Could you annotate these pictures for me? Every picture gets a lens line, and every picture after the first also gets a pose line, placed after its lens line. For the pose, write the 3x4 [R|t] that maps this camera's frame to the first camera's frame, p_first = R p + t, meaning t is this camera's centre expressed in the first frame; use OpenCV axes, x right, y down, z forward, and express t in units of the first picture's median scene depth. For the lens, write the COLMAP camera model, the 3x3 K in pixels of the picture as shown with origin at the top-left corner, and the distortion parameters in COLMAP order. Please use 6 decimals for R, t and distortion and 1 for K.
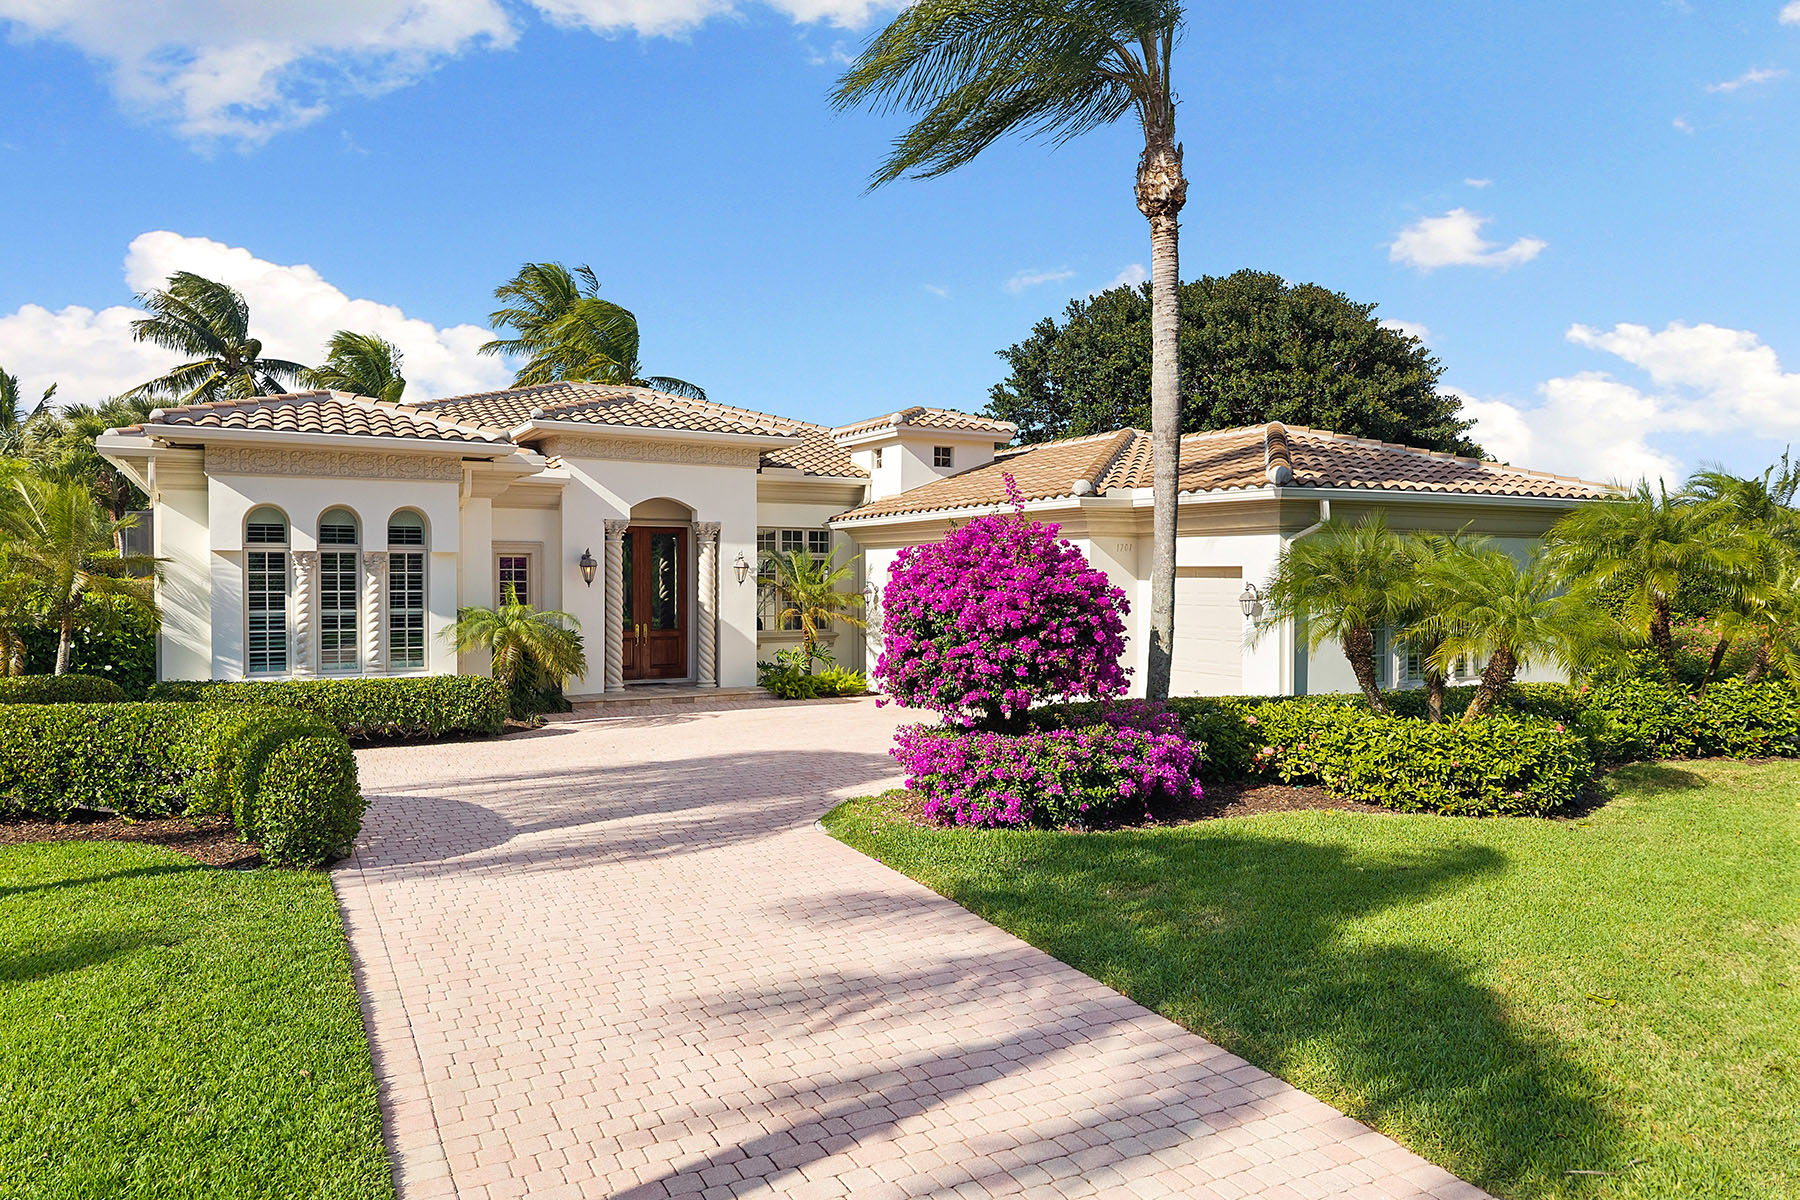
lens RADIAL K [[1225.6, 0, 902.8], [0, 1225.6, 601.4], [0, 0, 1]] dist [-0.006152, 0.009619]
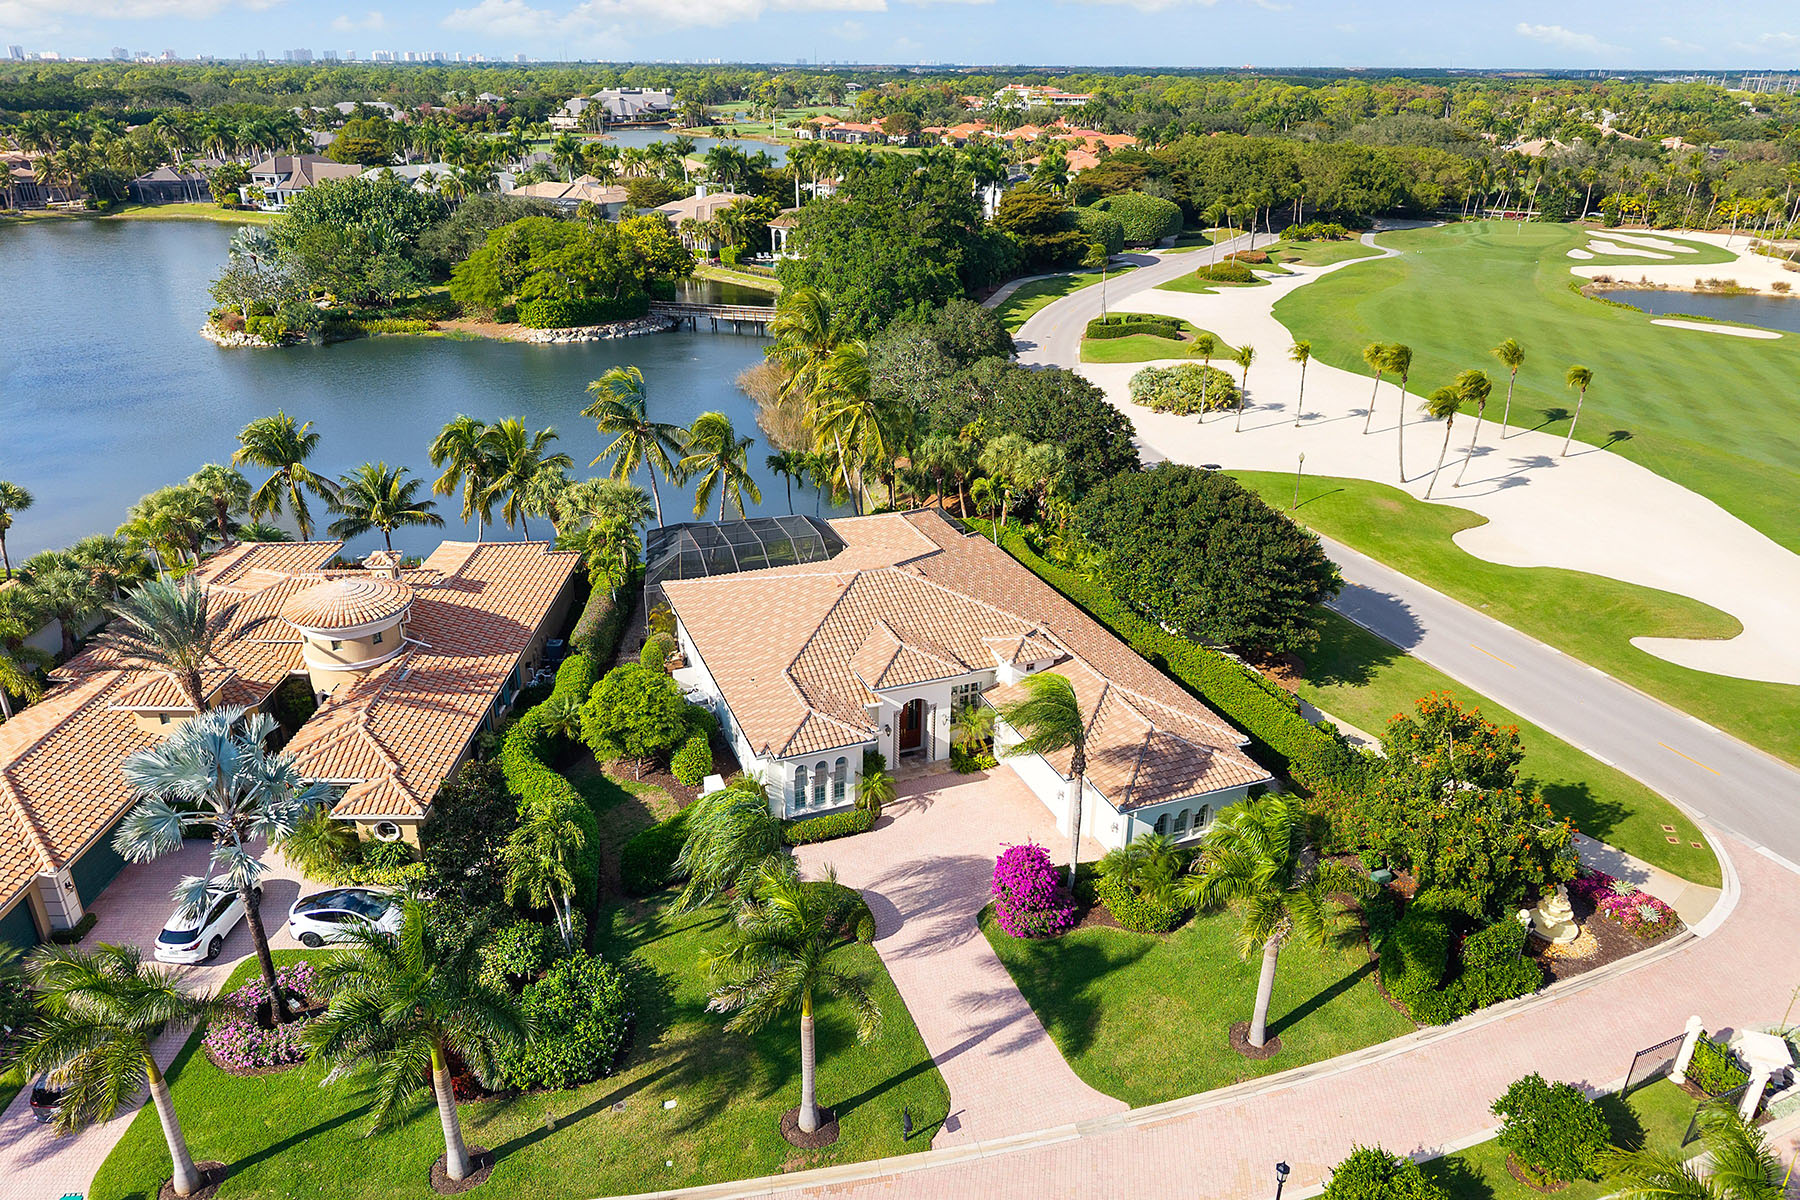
lens RADIAL K [[1194.1, 0, 884.7], [0, 1194.1, 598.3], [0, 0, 1]] dist [0.006988, -0.005932]
pose [[0.992097, 0.059752, -0.110330, 0.001860], [-0.012098, 0.920781, 0.389892, -1.622848], [0.124887, -0.385477, 0.914227, -1.554951]]
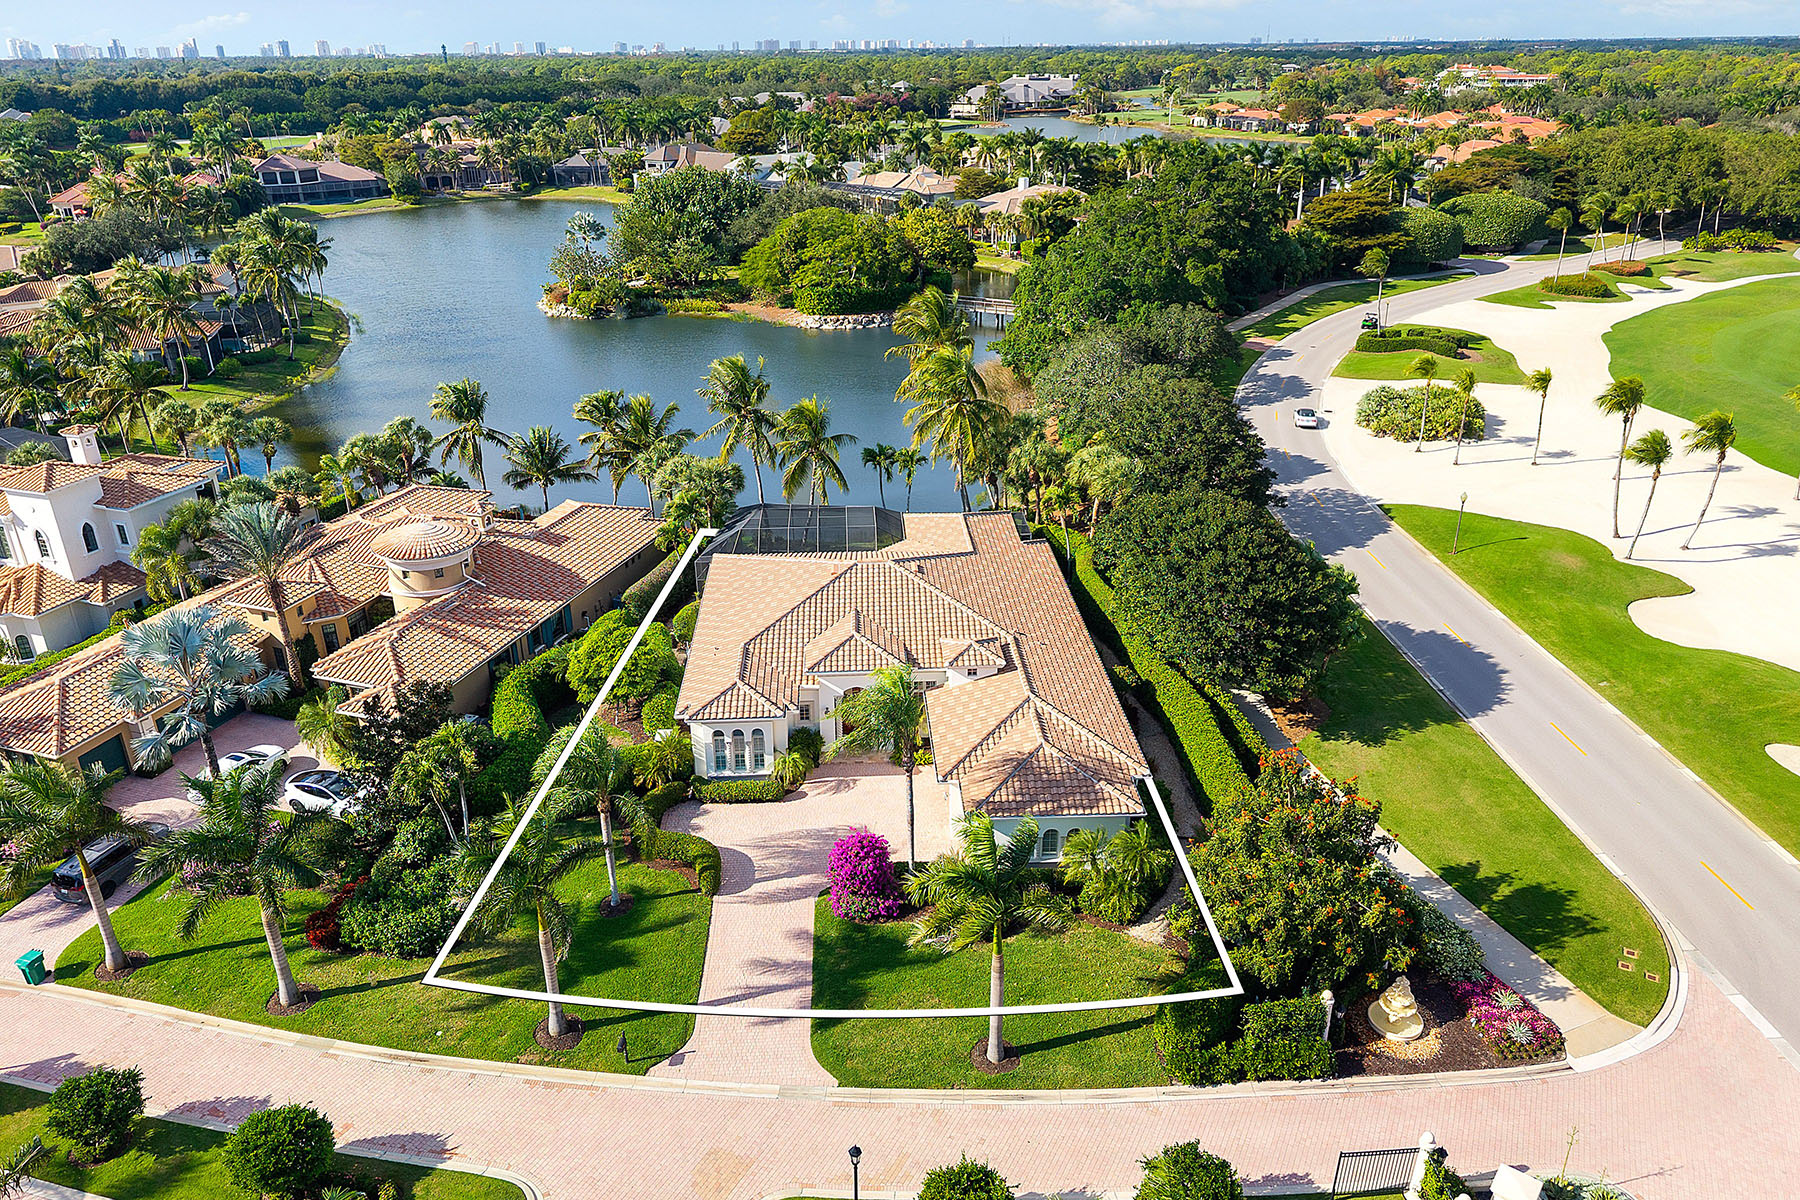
lens RADIAL K [[1226.2, 0, 900.0], [0, 1226.2, 600.0], [0, 0, 1]] dist [0.008808, -0.007153]
pose [[0.898250, 0.173711, -0.403697, 1.213096], [-0.000032, 0.918595, 0.395201, -1.710920], [0.439485, -0.354976, 0.825133, -1.416707]]
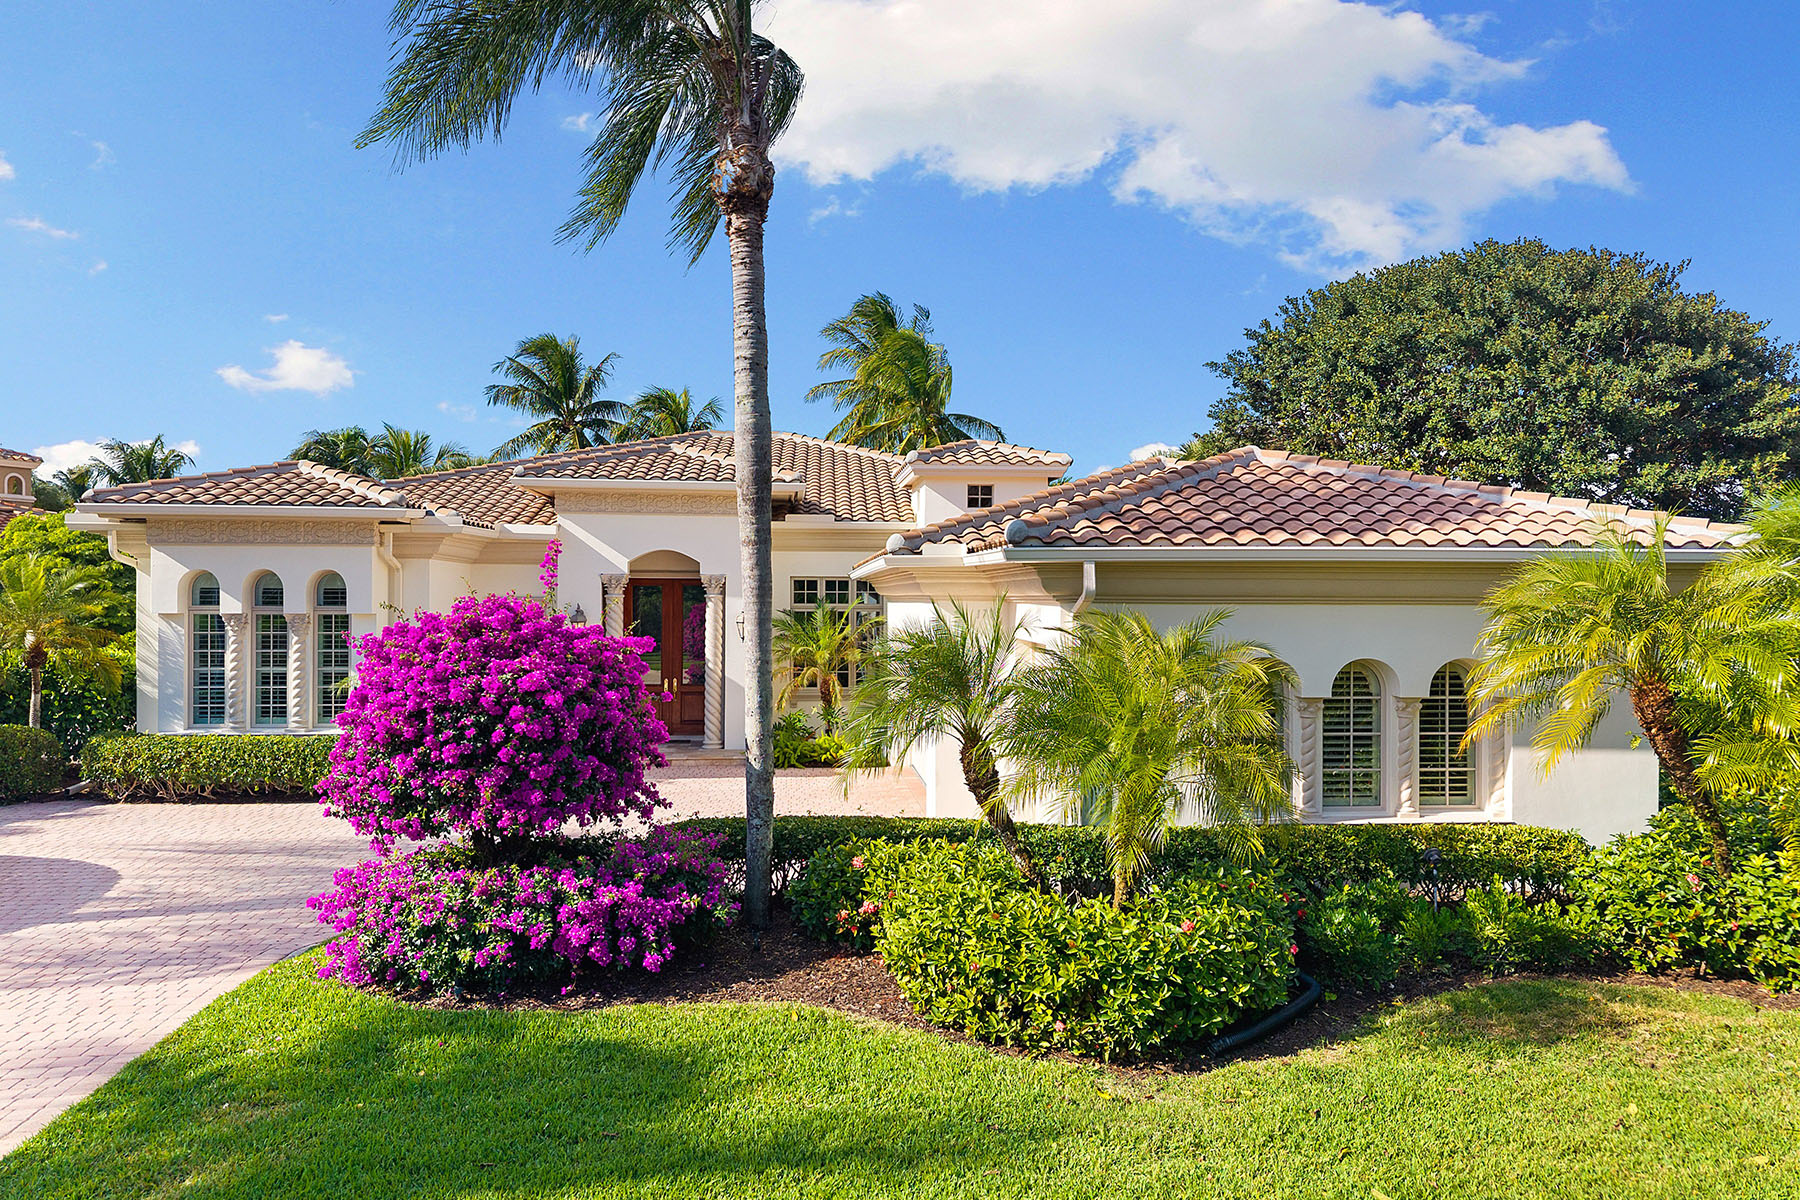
lens RADIAL K [[1225.6, 0, 902.8], [0, 1225.6, 601.4], [0, 0, 1]] dist [-0.006152, 0.009619]
pose [[0.916425, 0.003613, -0.400190, 0.476465], [-0.010488, 0.999833, -0.014992, -0.041520], [0.400069, 0.017937, 0.916310, 0.249199]]
